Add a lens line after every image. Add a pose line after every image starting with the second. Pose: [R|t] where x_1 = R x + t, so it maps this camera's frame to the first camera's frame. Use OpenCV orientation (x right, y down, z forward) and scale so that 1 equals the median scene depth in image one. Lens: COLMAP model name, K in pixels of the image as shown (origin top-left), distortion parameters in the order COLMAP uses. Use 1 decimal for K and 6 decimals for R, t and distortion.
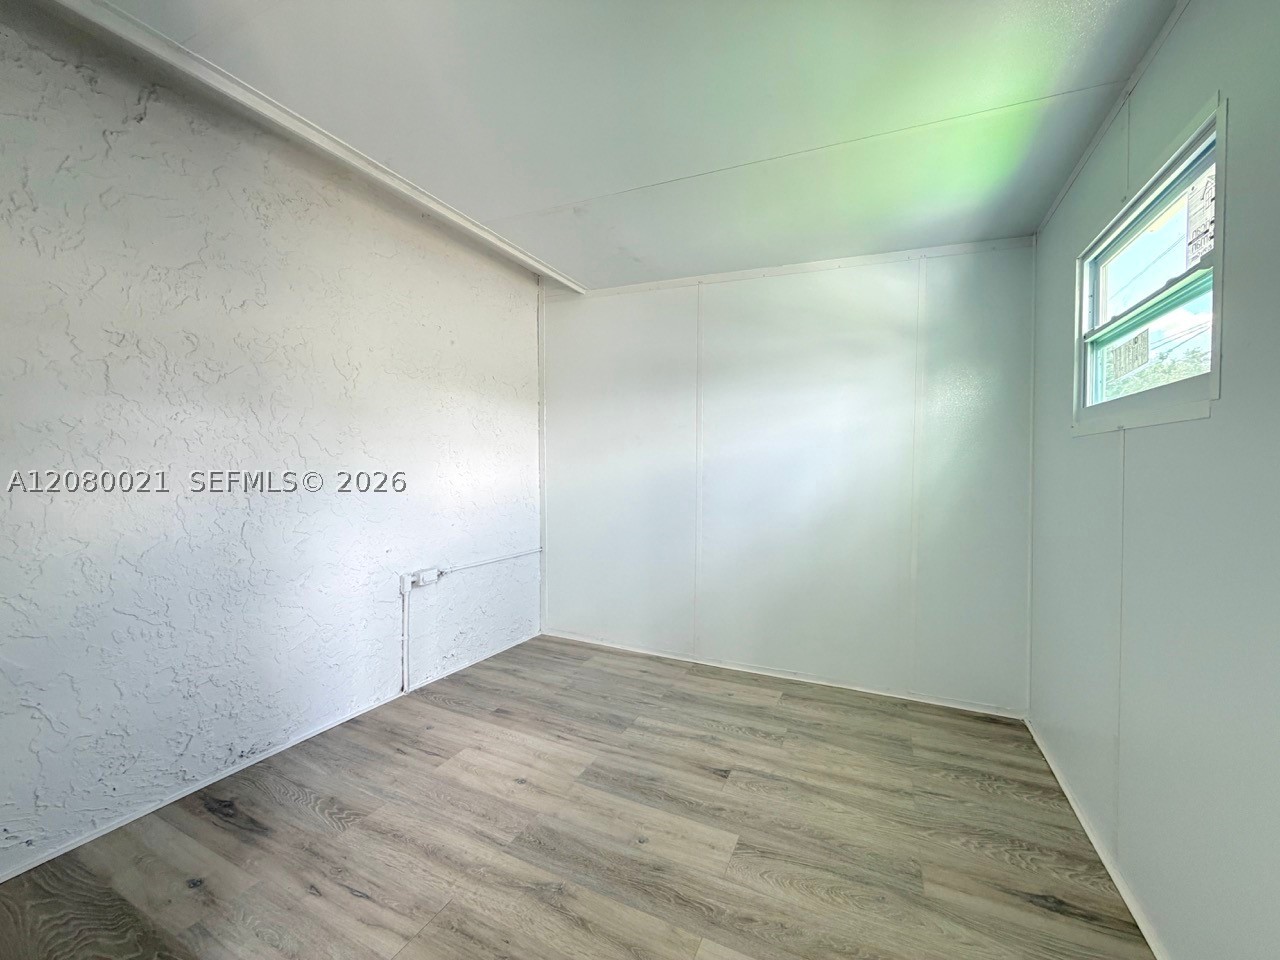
lens RADIAL K [[508.4, 0, 640.0], [0, 508.4, 480.0], [0, 0, 1]] dist [-0.000416, -0.000234]
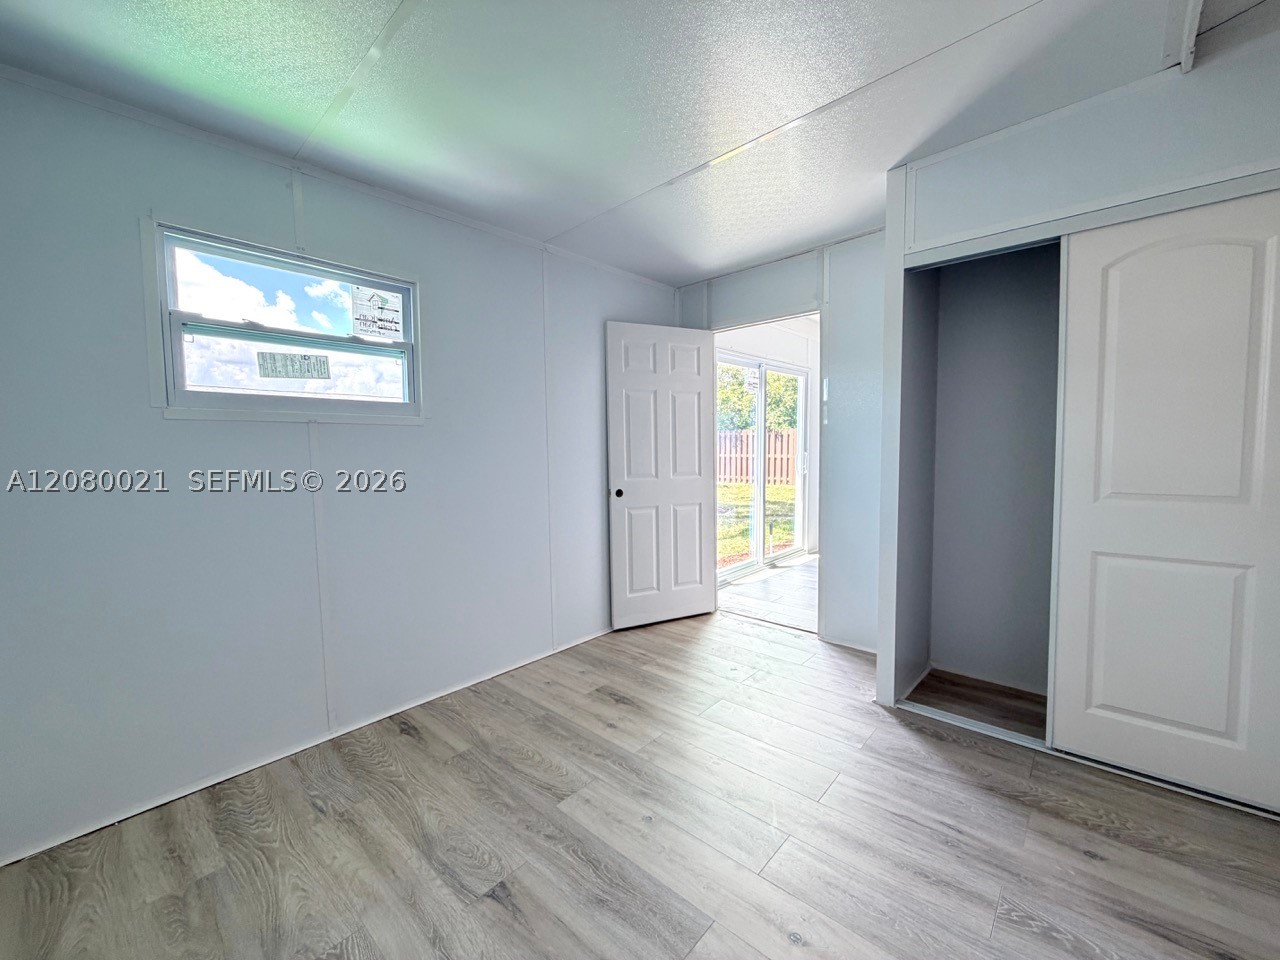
lens RADIAL K [[508.4, 0, 640.0], [0, 508.4, 480.0], [0, 0, 1]] dist [-0.000416, -0.000234]
pose [[-0.955662, -0.010070, 0.294294, -0.245503], [0.020816, 0.994605, 0.101628, -0.054031], [-0.293729, 0.103248, -0.950296, 1.726121]]
